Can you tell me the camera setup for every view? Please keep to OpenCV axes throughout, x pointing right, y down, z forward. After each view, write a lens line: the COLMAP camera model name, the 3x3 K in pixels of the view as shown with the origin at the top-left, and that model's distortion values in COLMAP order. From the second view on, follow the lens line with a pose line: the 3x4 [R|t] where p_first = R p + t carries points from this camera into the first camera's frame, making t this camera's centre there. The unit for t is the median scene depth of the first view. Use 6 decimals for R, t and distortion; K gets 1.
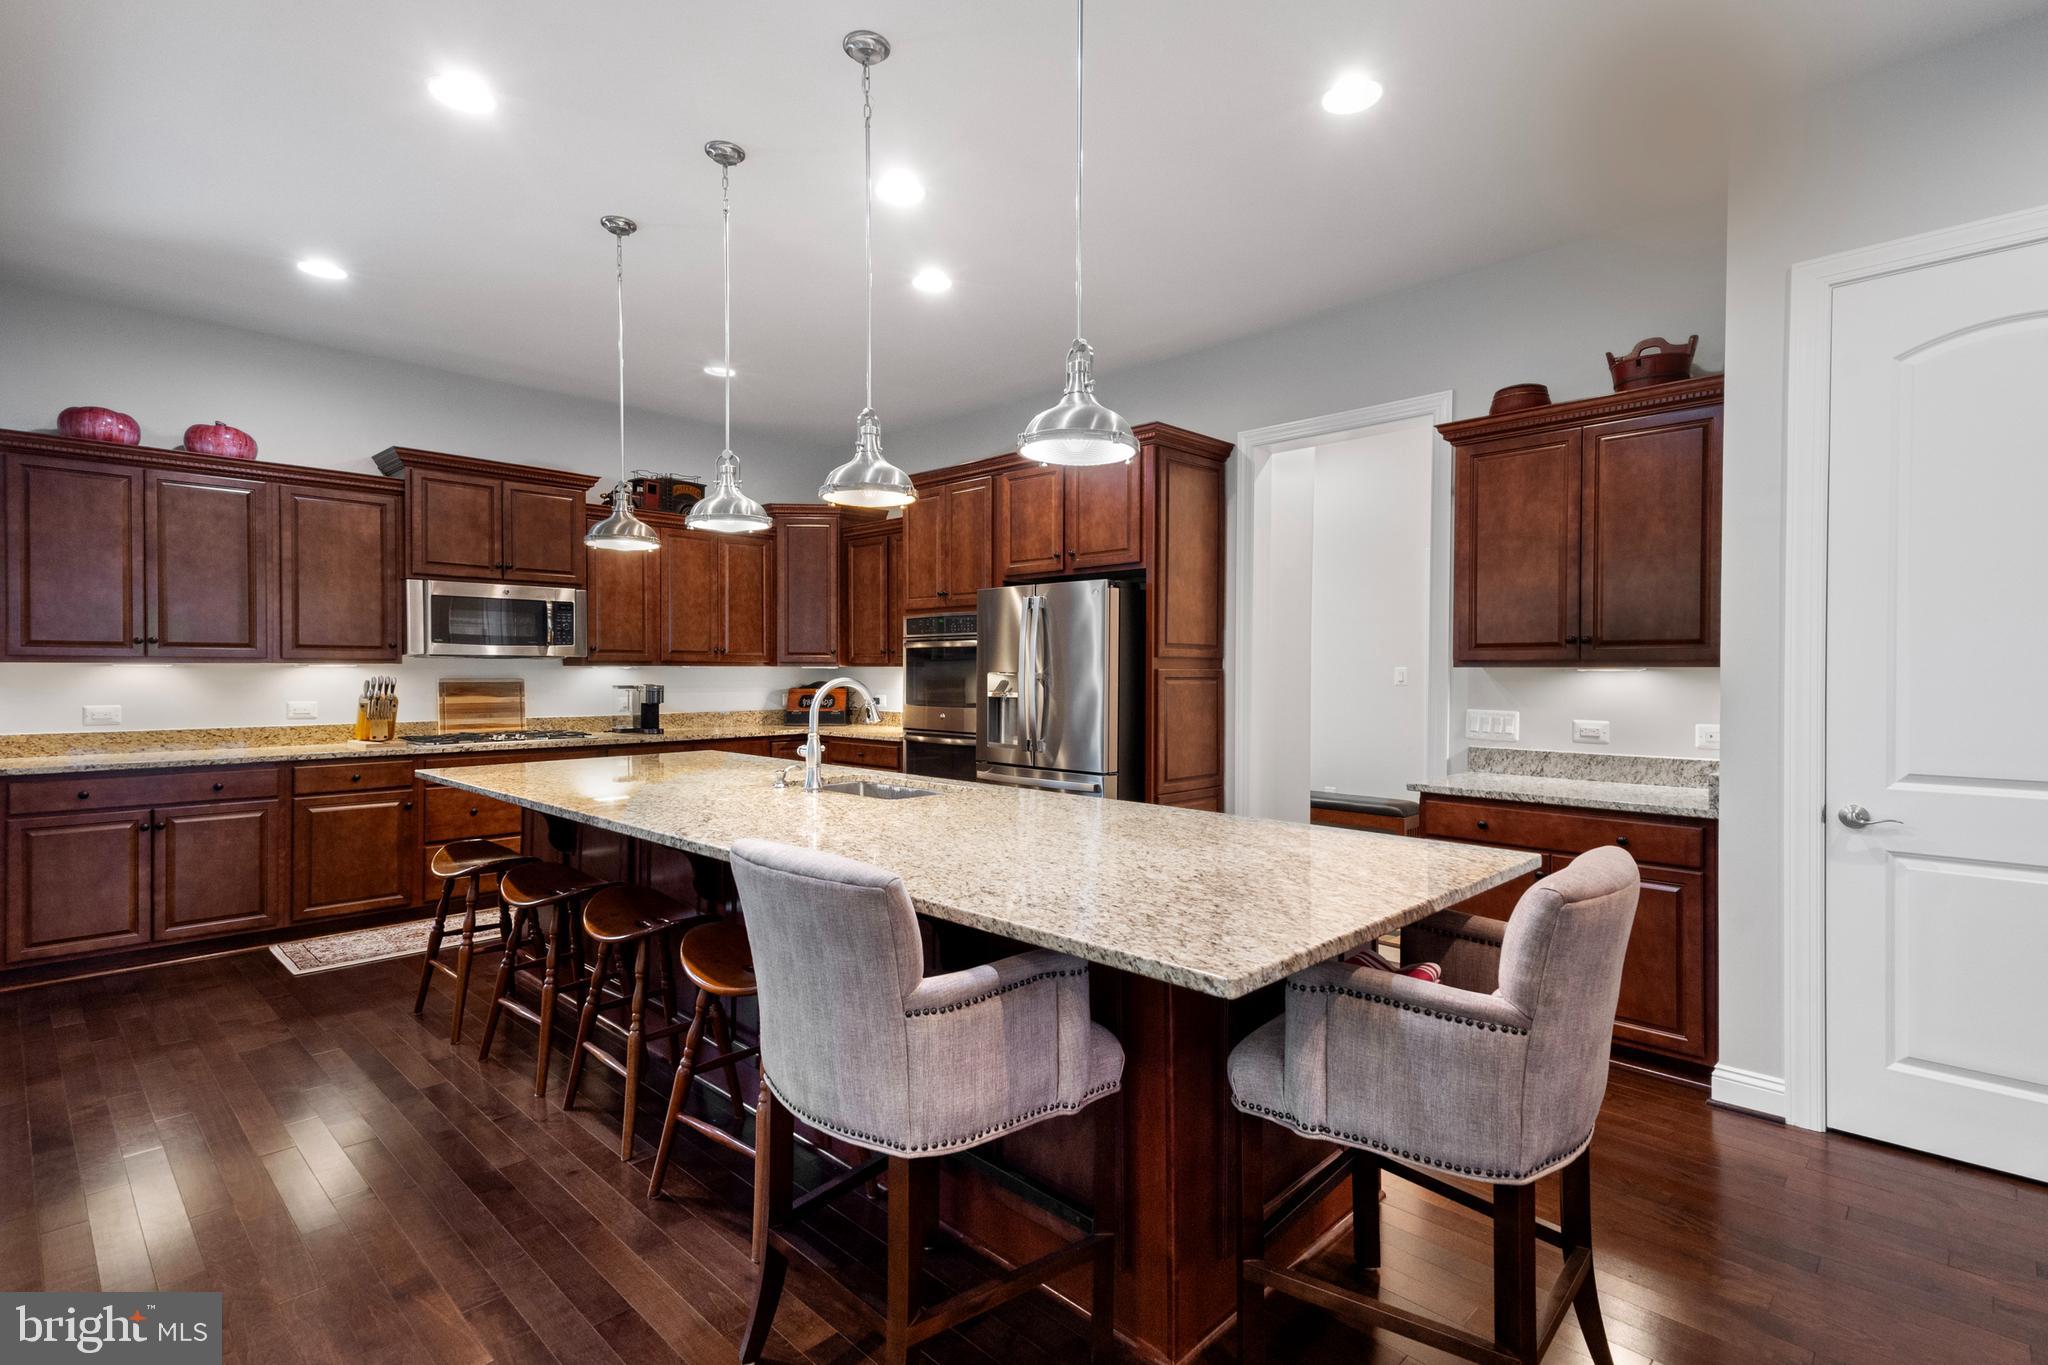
lens RADIAL K [[956.0, 0, 1037.1], [0, 956.0, 682.2], [0, 0, 1]] dist [0.059886, -0.023300]
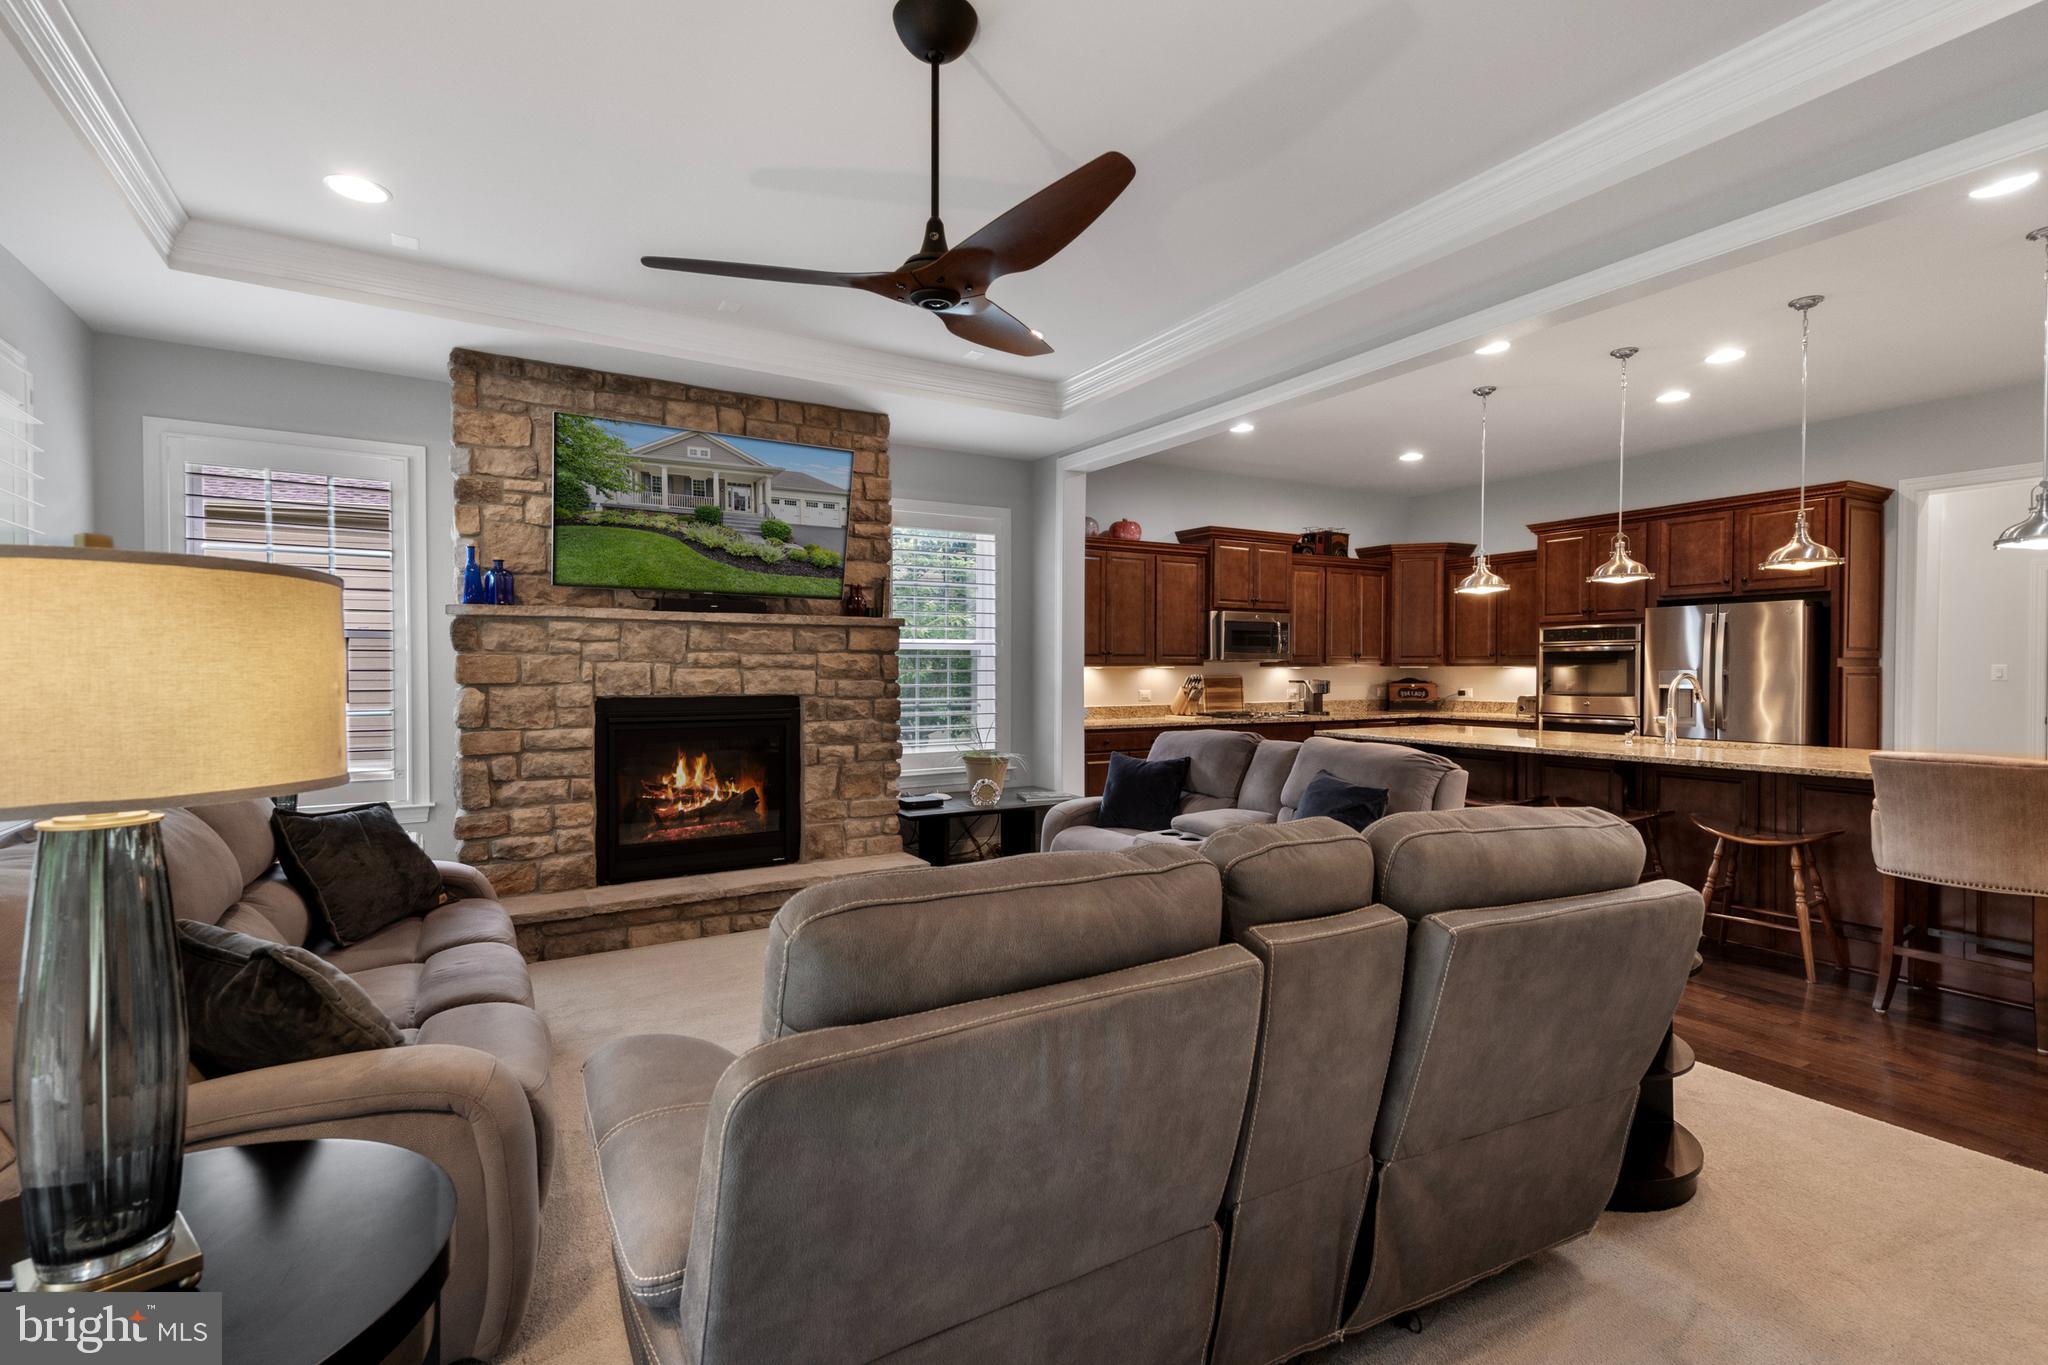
lens RADIAL K [[925.7, 0, 1035.1], [0, 925.7, 678.9], [0, 0, 1]] dist [0.056313, -0.020506]
pose [[0.962274, 0.000895, -0.272081, -0.547553], [-0.001195, 0.999999, -0.000939, 0.003333], [0.272080, 0.001229, 0.962274, -0.515660]]
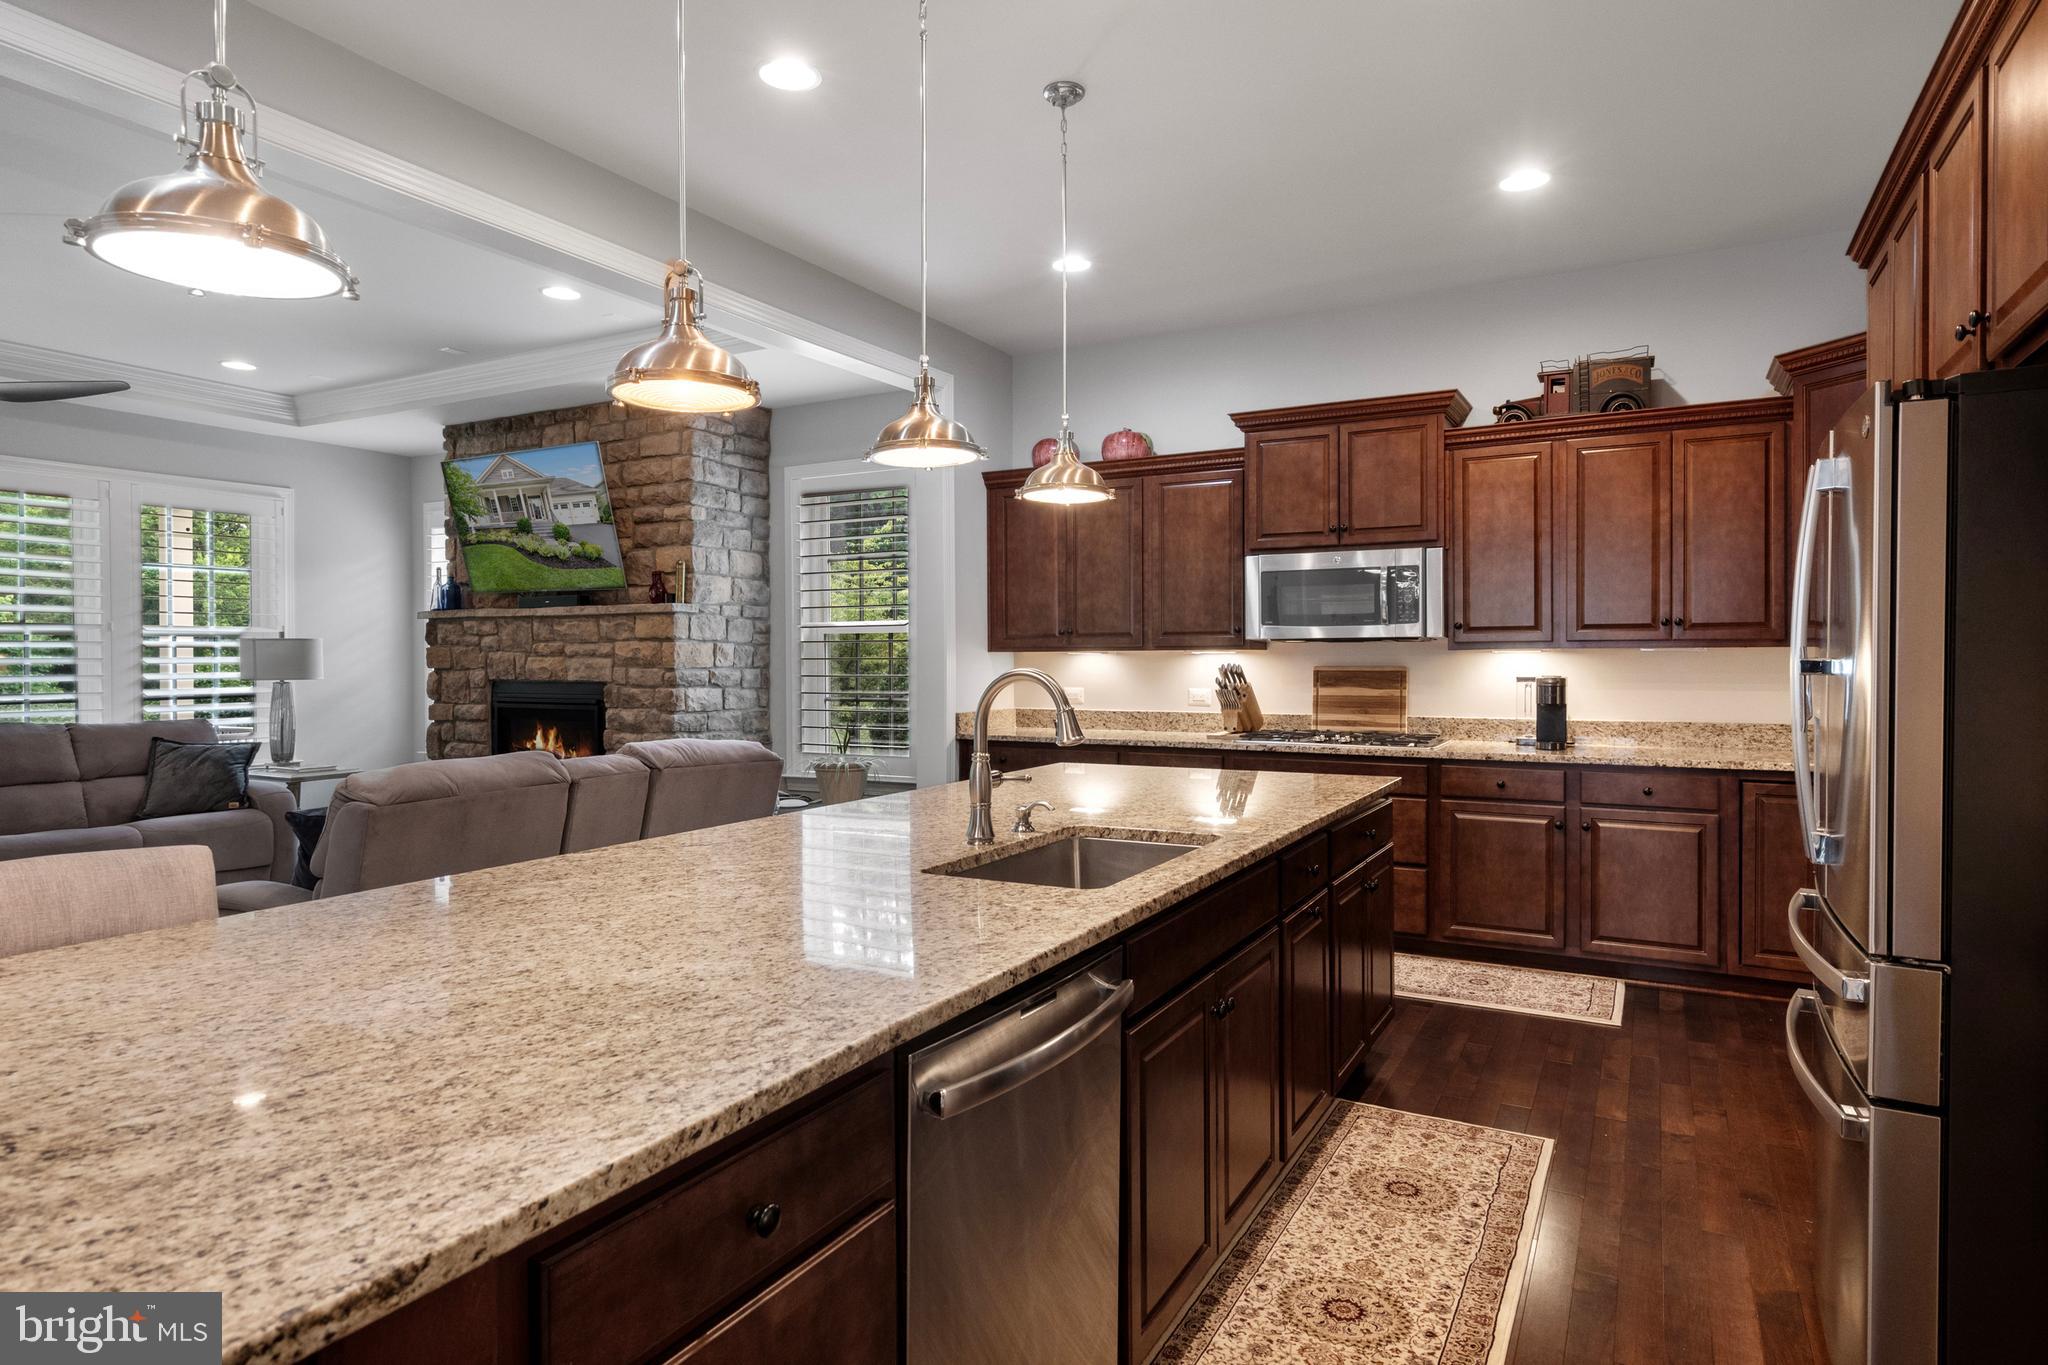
lens RADIAL K [[1174.0, 0, 1021.3], [0, 1174.0, 669.8], [0, 0, 1]] dist [0.006100, 0.000580]
pose [[0.254935, 0.007758, -0.966927, 0.381196], [-0.007260, 0.999955, 0.006109, -0.005721], [0.966931, 0.005463, 0.254980, 0.553840]]
